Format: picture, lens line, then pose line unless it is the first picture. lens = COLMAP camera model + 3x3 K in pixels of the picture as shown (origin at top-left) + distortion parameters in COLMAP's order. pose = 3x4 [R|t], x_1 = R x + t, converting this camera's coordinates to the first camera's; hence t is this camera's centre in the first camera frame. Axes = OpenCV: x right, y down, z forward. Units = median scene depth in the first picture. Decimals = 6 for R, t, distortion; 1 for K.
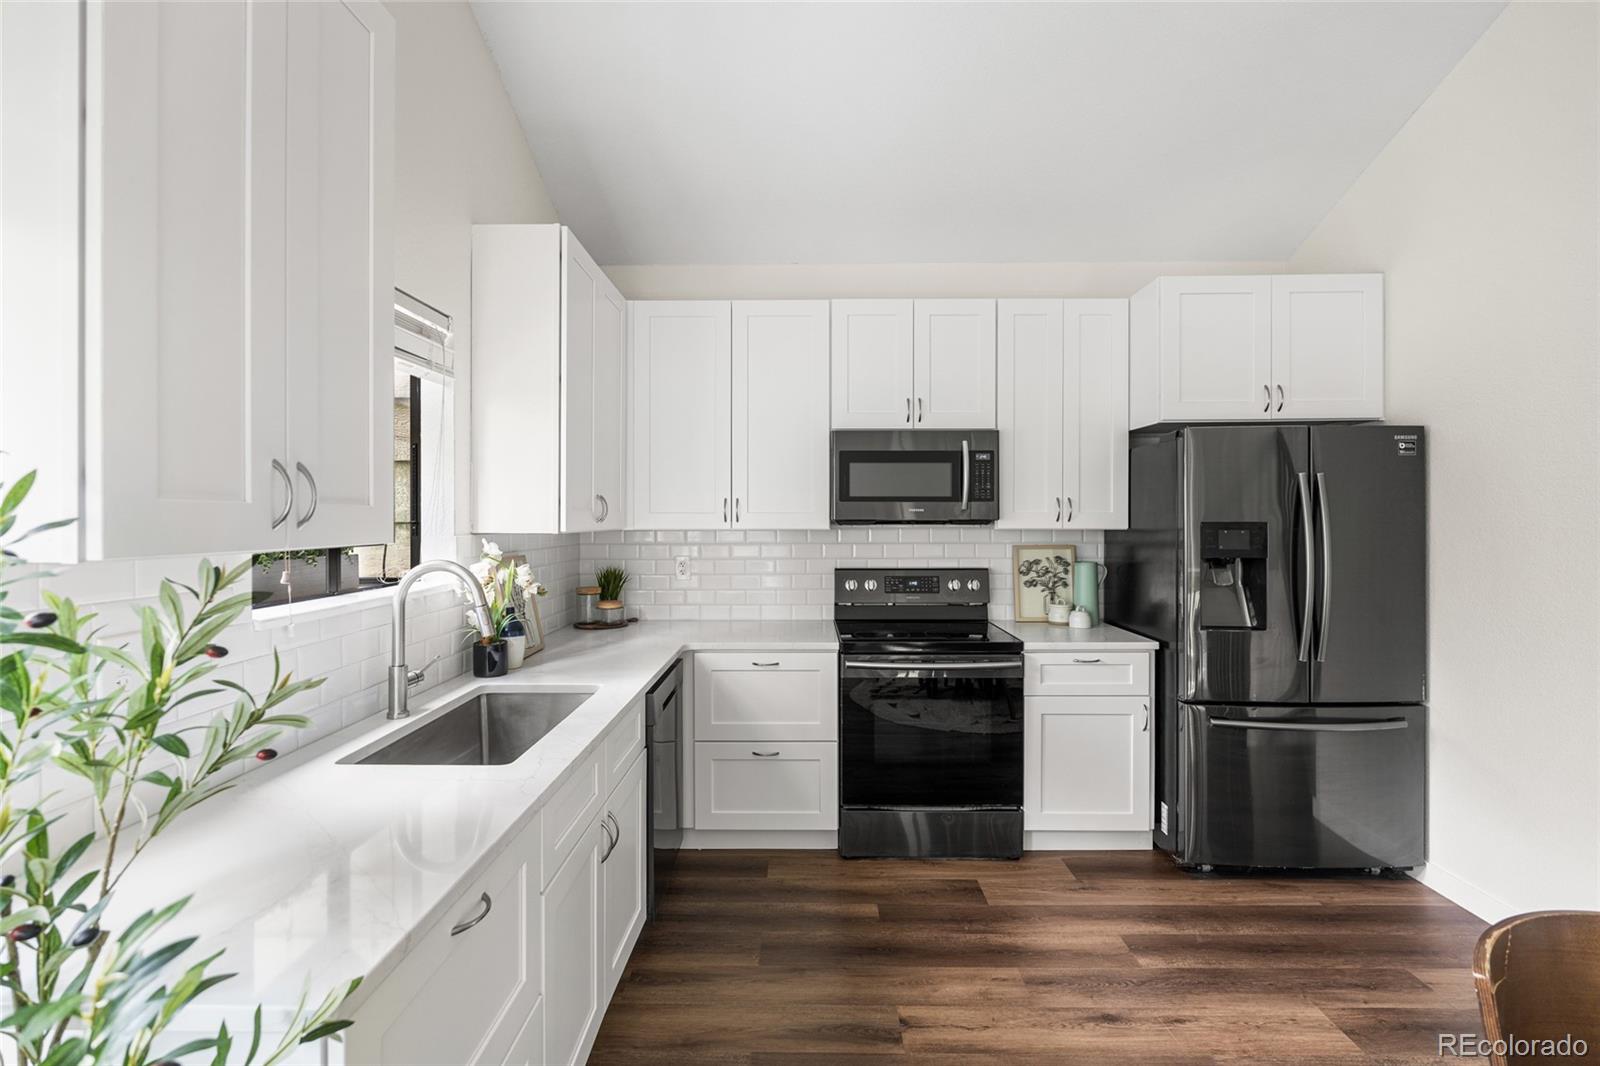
lens RADIAL K [[698.4, 0, 810.5], [0, 698.4, 517.2], [0, 0, 1]] dist [-0.002660, -0.000308]
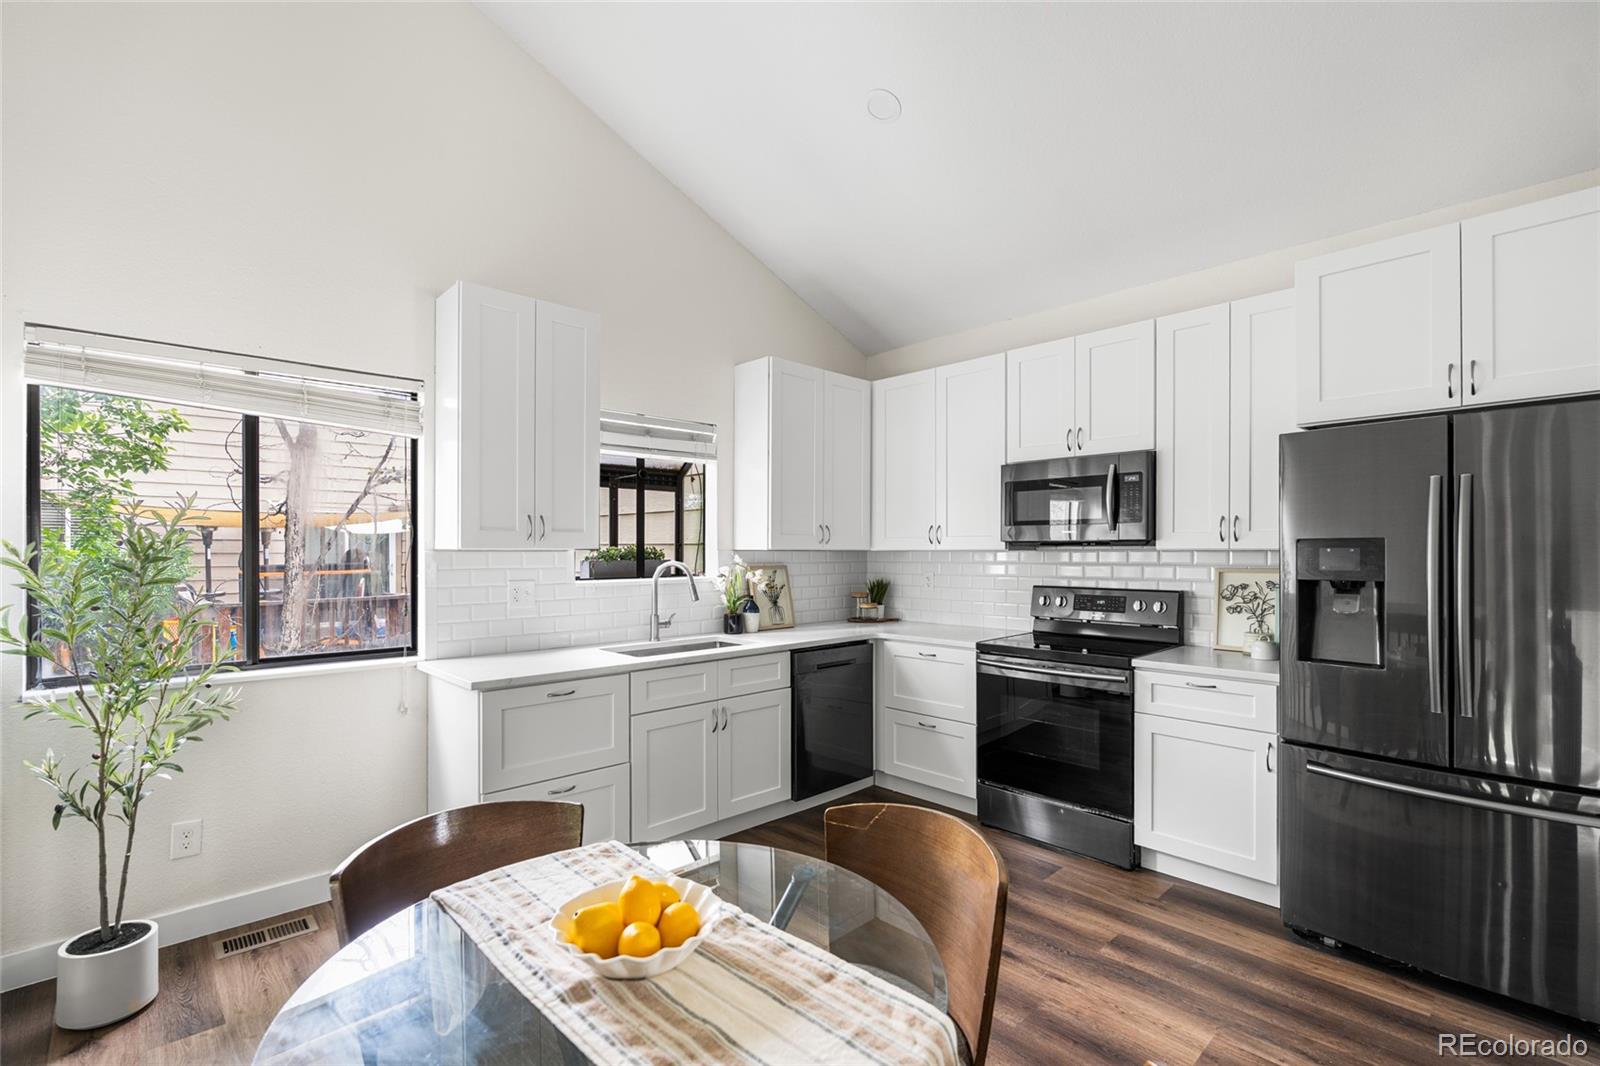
lens RADIAL K [[698.4, 0, 813.4], [0, 698.4, 547.7], [0, 0, 1]] dist [-0.002660, -0.000308]
pose [[0.711144, -0.002216, -0.703043, 0.685597], [0.000547, 0.999996, -0.002599, 0.018466], [0.703046, 0.001463, 0.711143, -0.054555]]
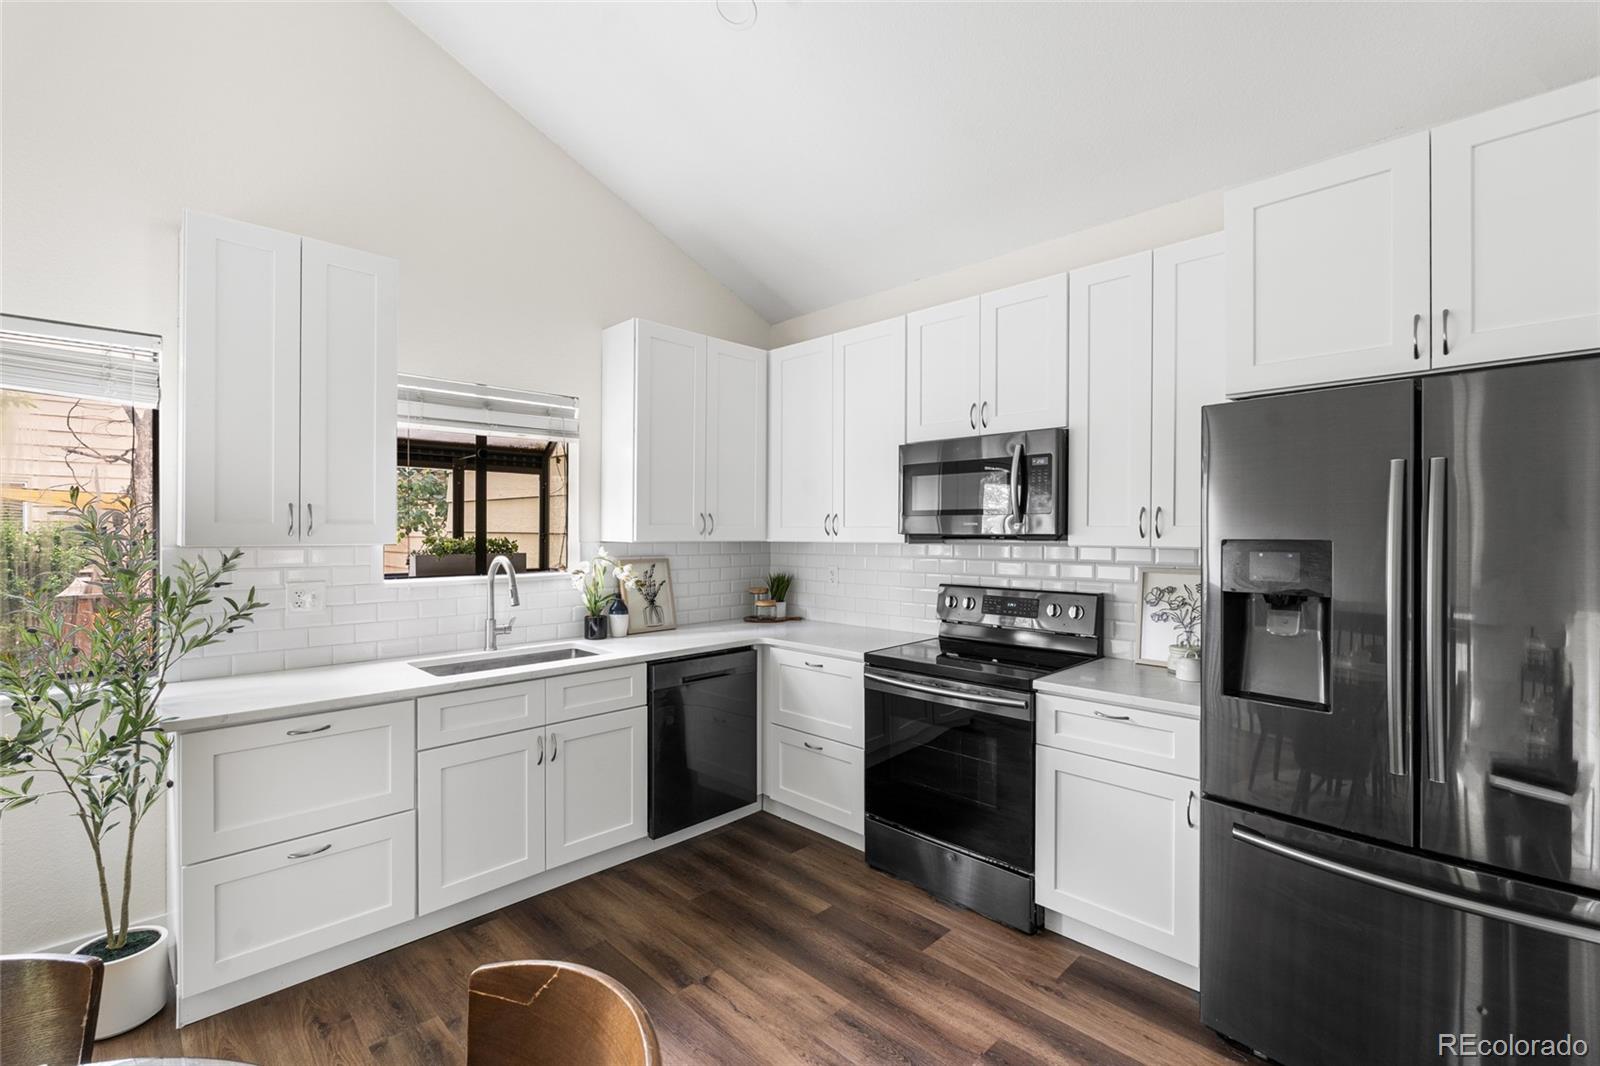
lens RADIAL K [[698.4, 0, 795.1], [0, 698.4, 528.9], [0, 0, 1]] dist [-0.002660, -0.000308]
pose [[0.721019, 0.000224, -0.692915, 0.675377], [-0.001710, 0.999997, -0.001455, -0.001670], [0.692913, 0.002234, 0.721017, 0.188952]]
